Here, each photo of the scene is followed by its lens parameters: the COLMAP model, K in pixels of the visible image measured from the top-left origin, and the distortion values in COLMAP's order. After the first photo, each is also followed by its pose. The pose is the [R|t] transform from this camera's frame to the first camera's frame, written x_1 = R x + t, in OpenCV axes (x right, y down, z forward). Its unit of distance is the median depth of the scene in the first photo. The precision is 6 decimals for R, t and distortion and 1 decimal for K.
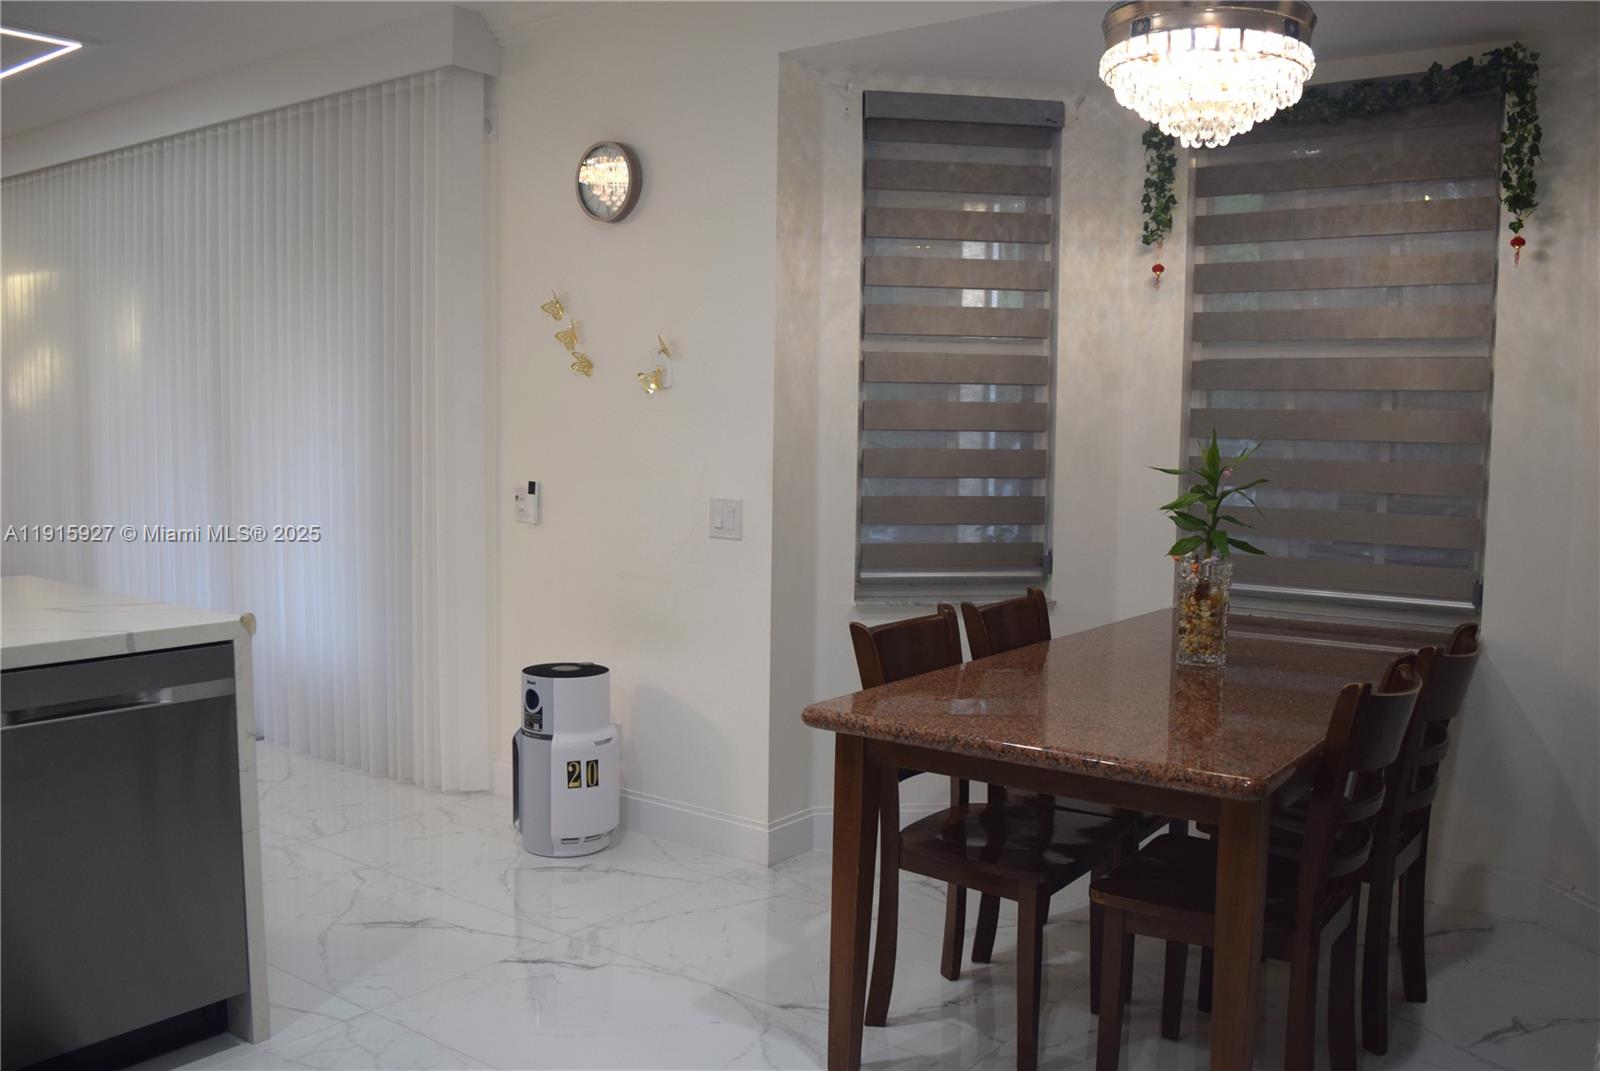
lens RADIAL K [[1312.8, 0, 800.2], [0, 1312.8, 521.3], [0, 0, 1]] dist [-0.013208, -0.023684]
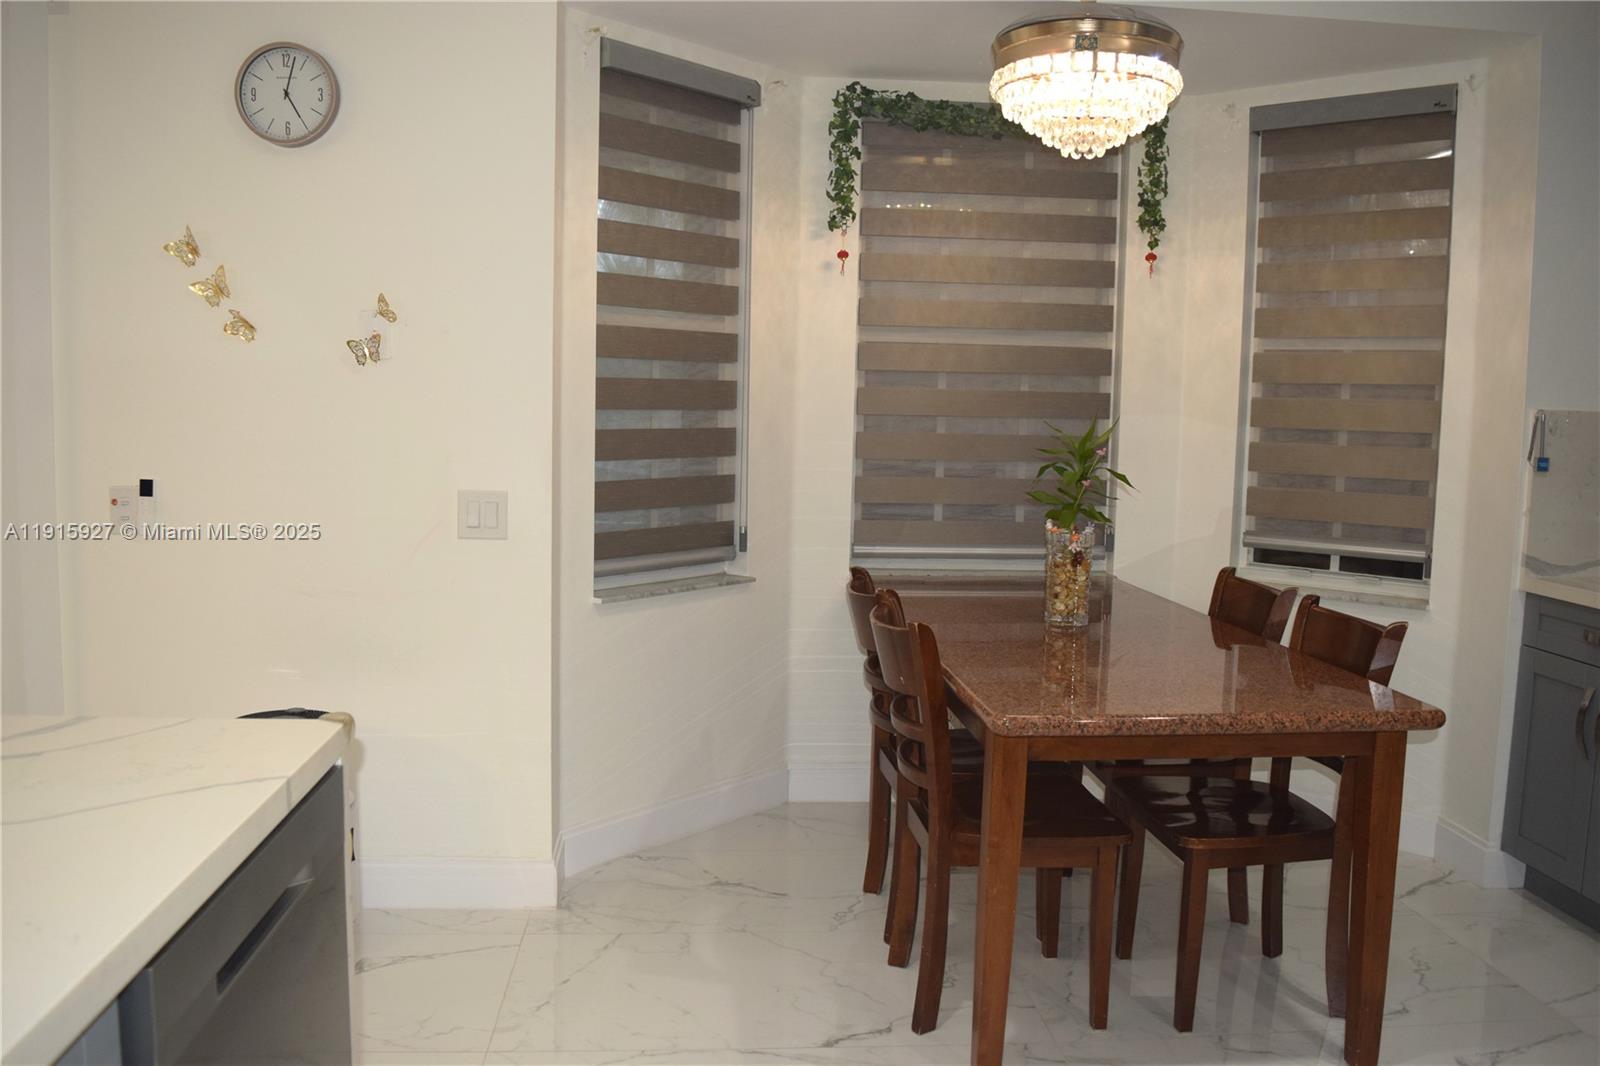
lens RADIAL K [[1265.7, 0, 776.5], [0, 1265.7, 491.7], [0, 0, 1]] dist [-0.028738, 0.006082]
pose [[0.773967, -0.048947, 0.631331, -0.424110], [0.039846, 0.998797, 0.028587, -0.032984], [-0.631971, 0.003030, 0.774986, 0.245537]]
